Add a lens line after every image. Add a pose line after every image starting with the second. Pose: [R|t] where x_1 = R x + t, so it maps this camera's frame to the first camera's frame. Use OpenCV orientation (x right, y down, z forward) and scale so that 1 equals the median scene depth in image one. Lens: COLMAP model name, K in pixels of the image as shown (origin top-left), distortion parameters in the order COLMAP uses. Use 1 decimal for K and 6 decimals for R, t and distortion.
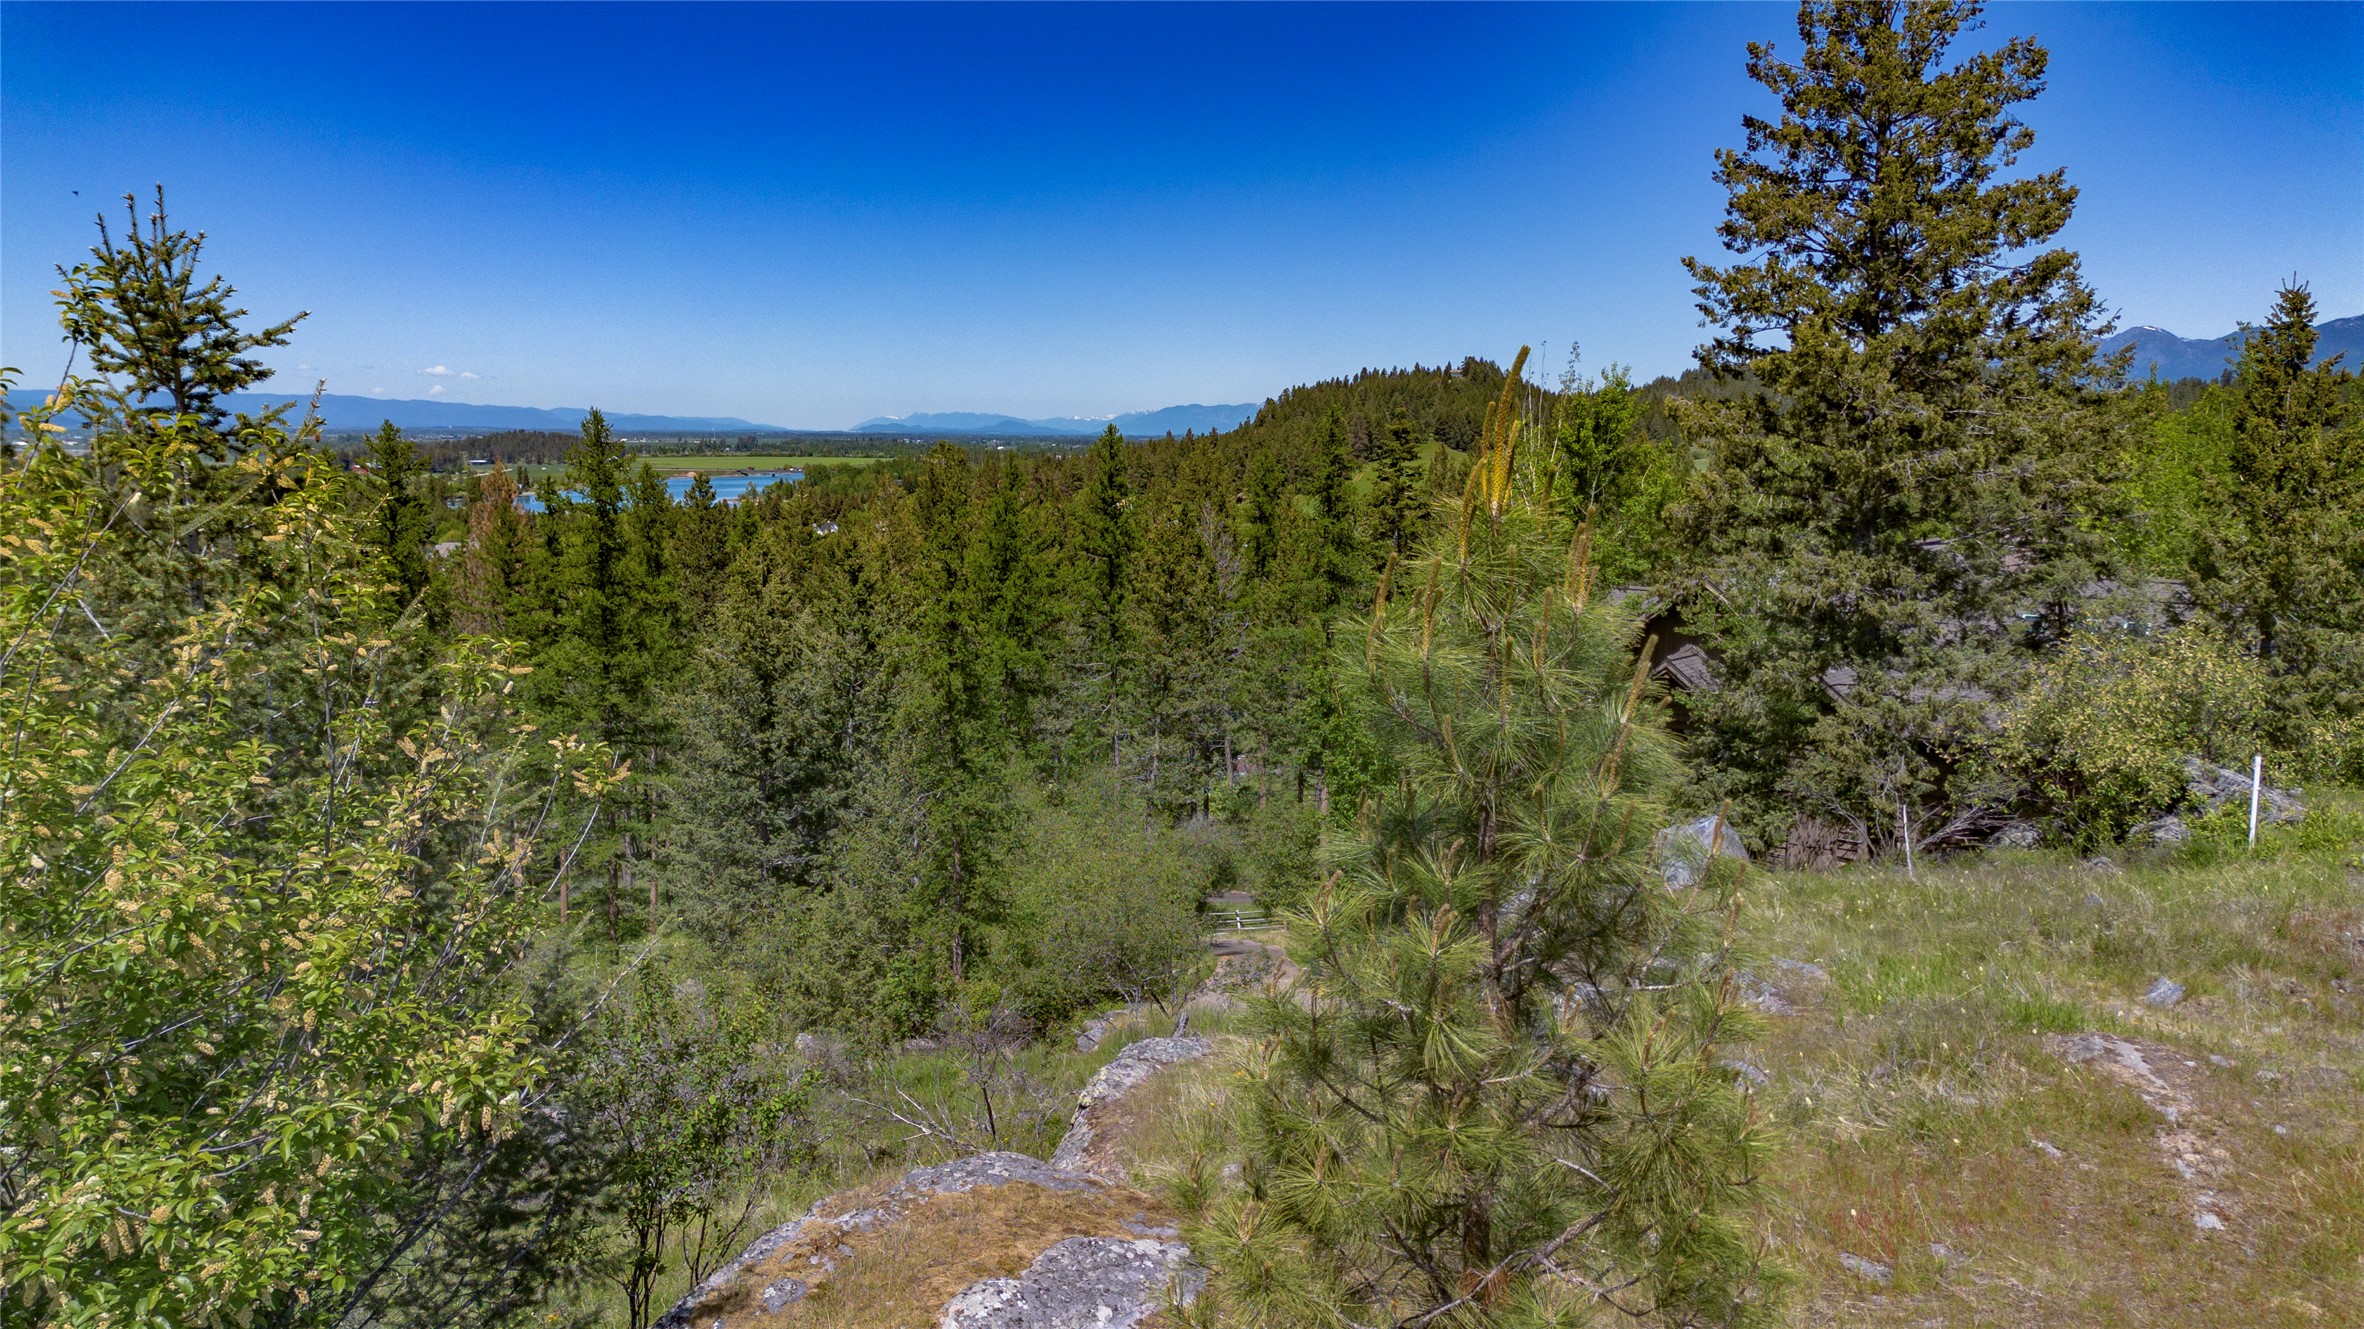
lens RADIAL K [[1652.2, 0, 1174.2], [0, 1652.2, 667.8], [0, 0, 1]] dist [0.122203, -0.221257]
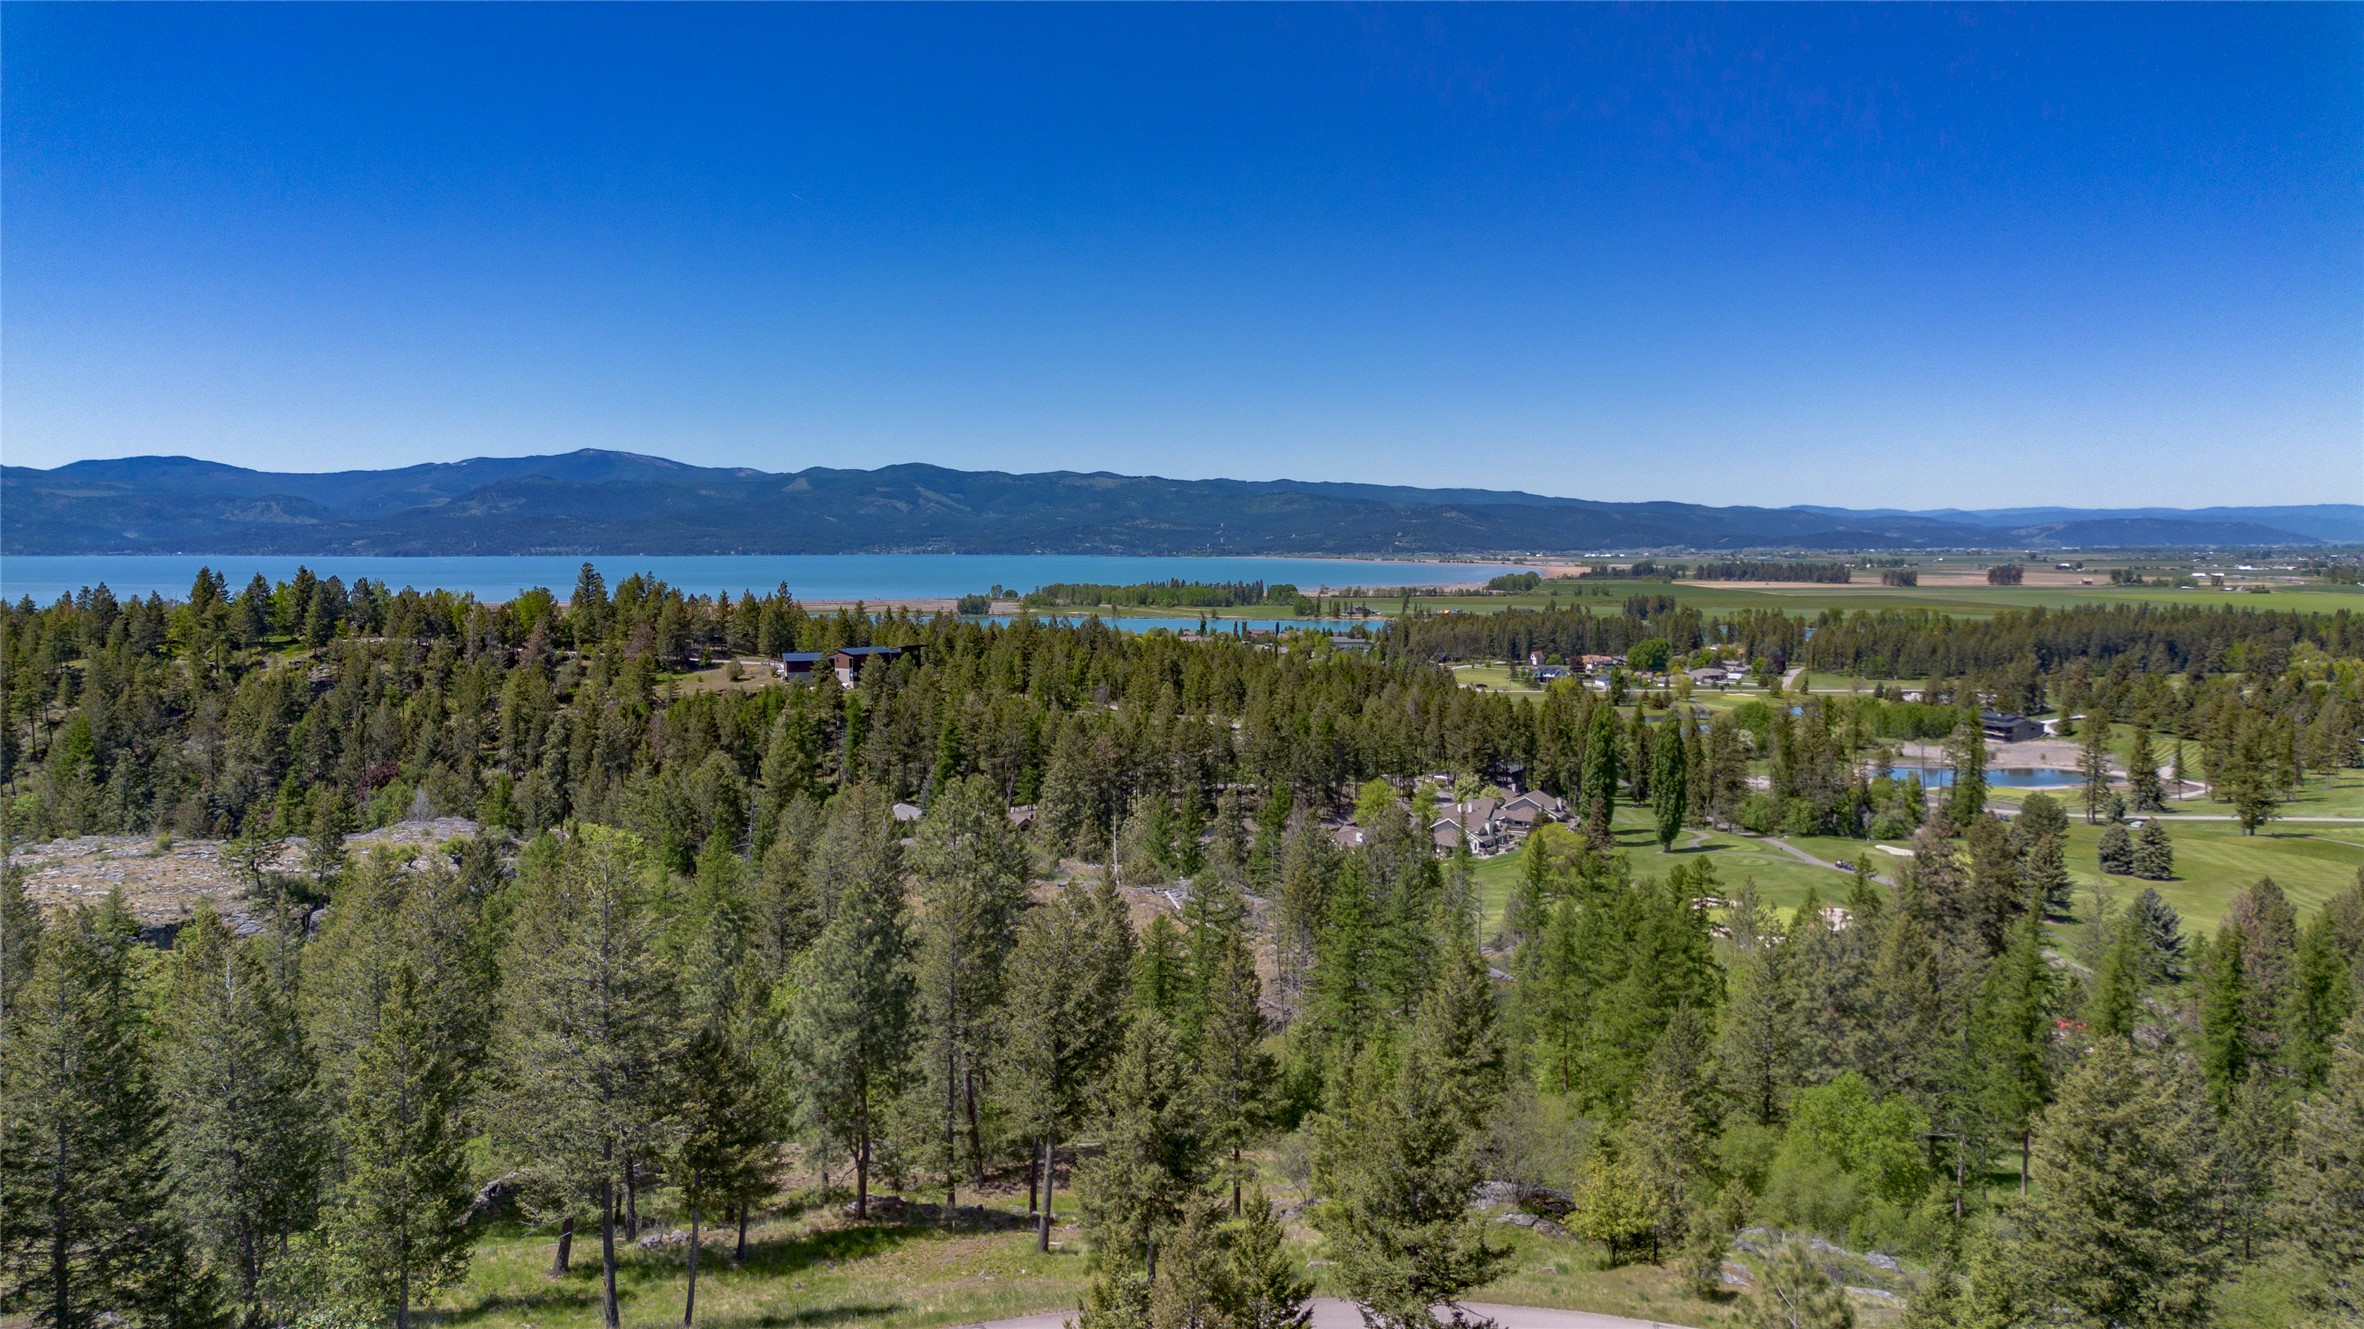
lens RADIAL K [[1653.6, 0, 1182.0], [0, 1653.6, 664.5], [0, 0, 1]] dist [0.077506, -0.070956]
pose [[0.399053, 0.062050, -0.914826, 0.718192], [-0.124565, 0.992127, 0.012957, -0.278748], [0.908427, 0.108785, 0.403641, -0.593050]]
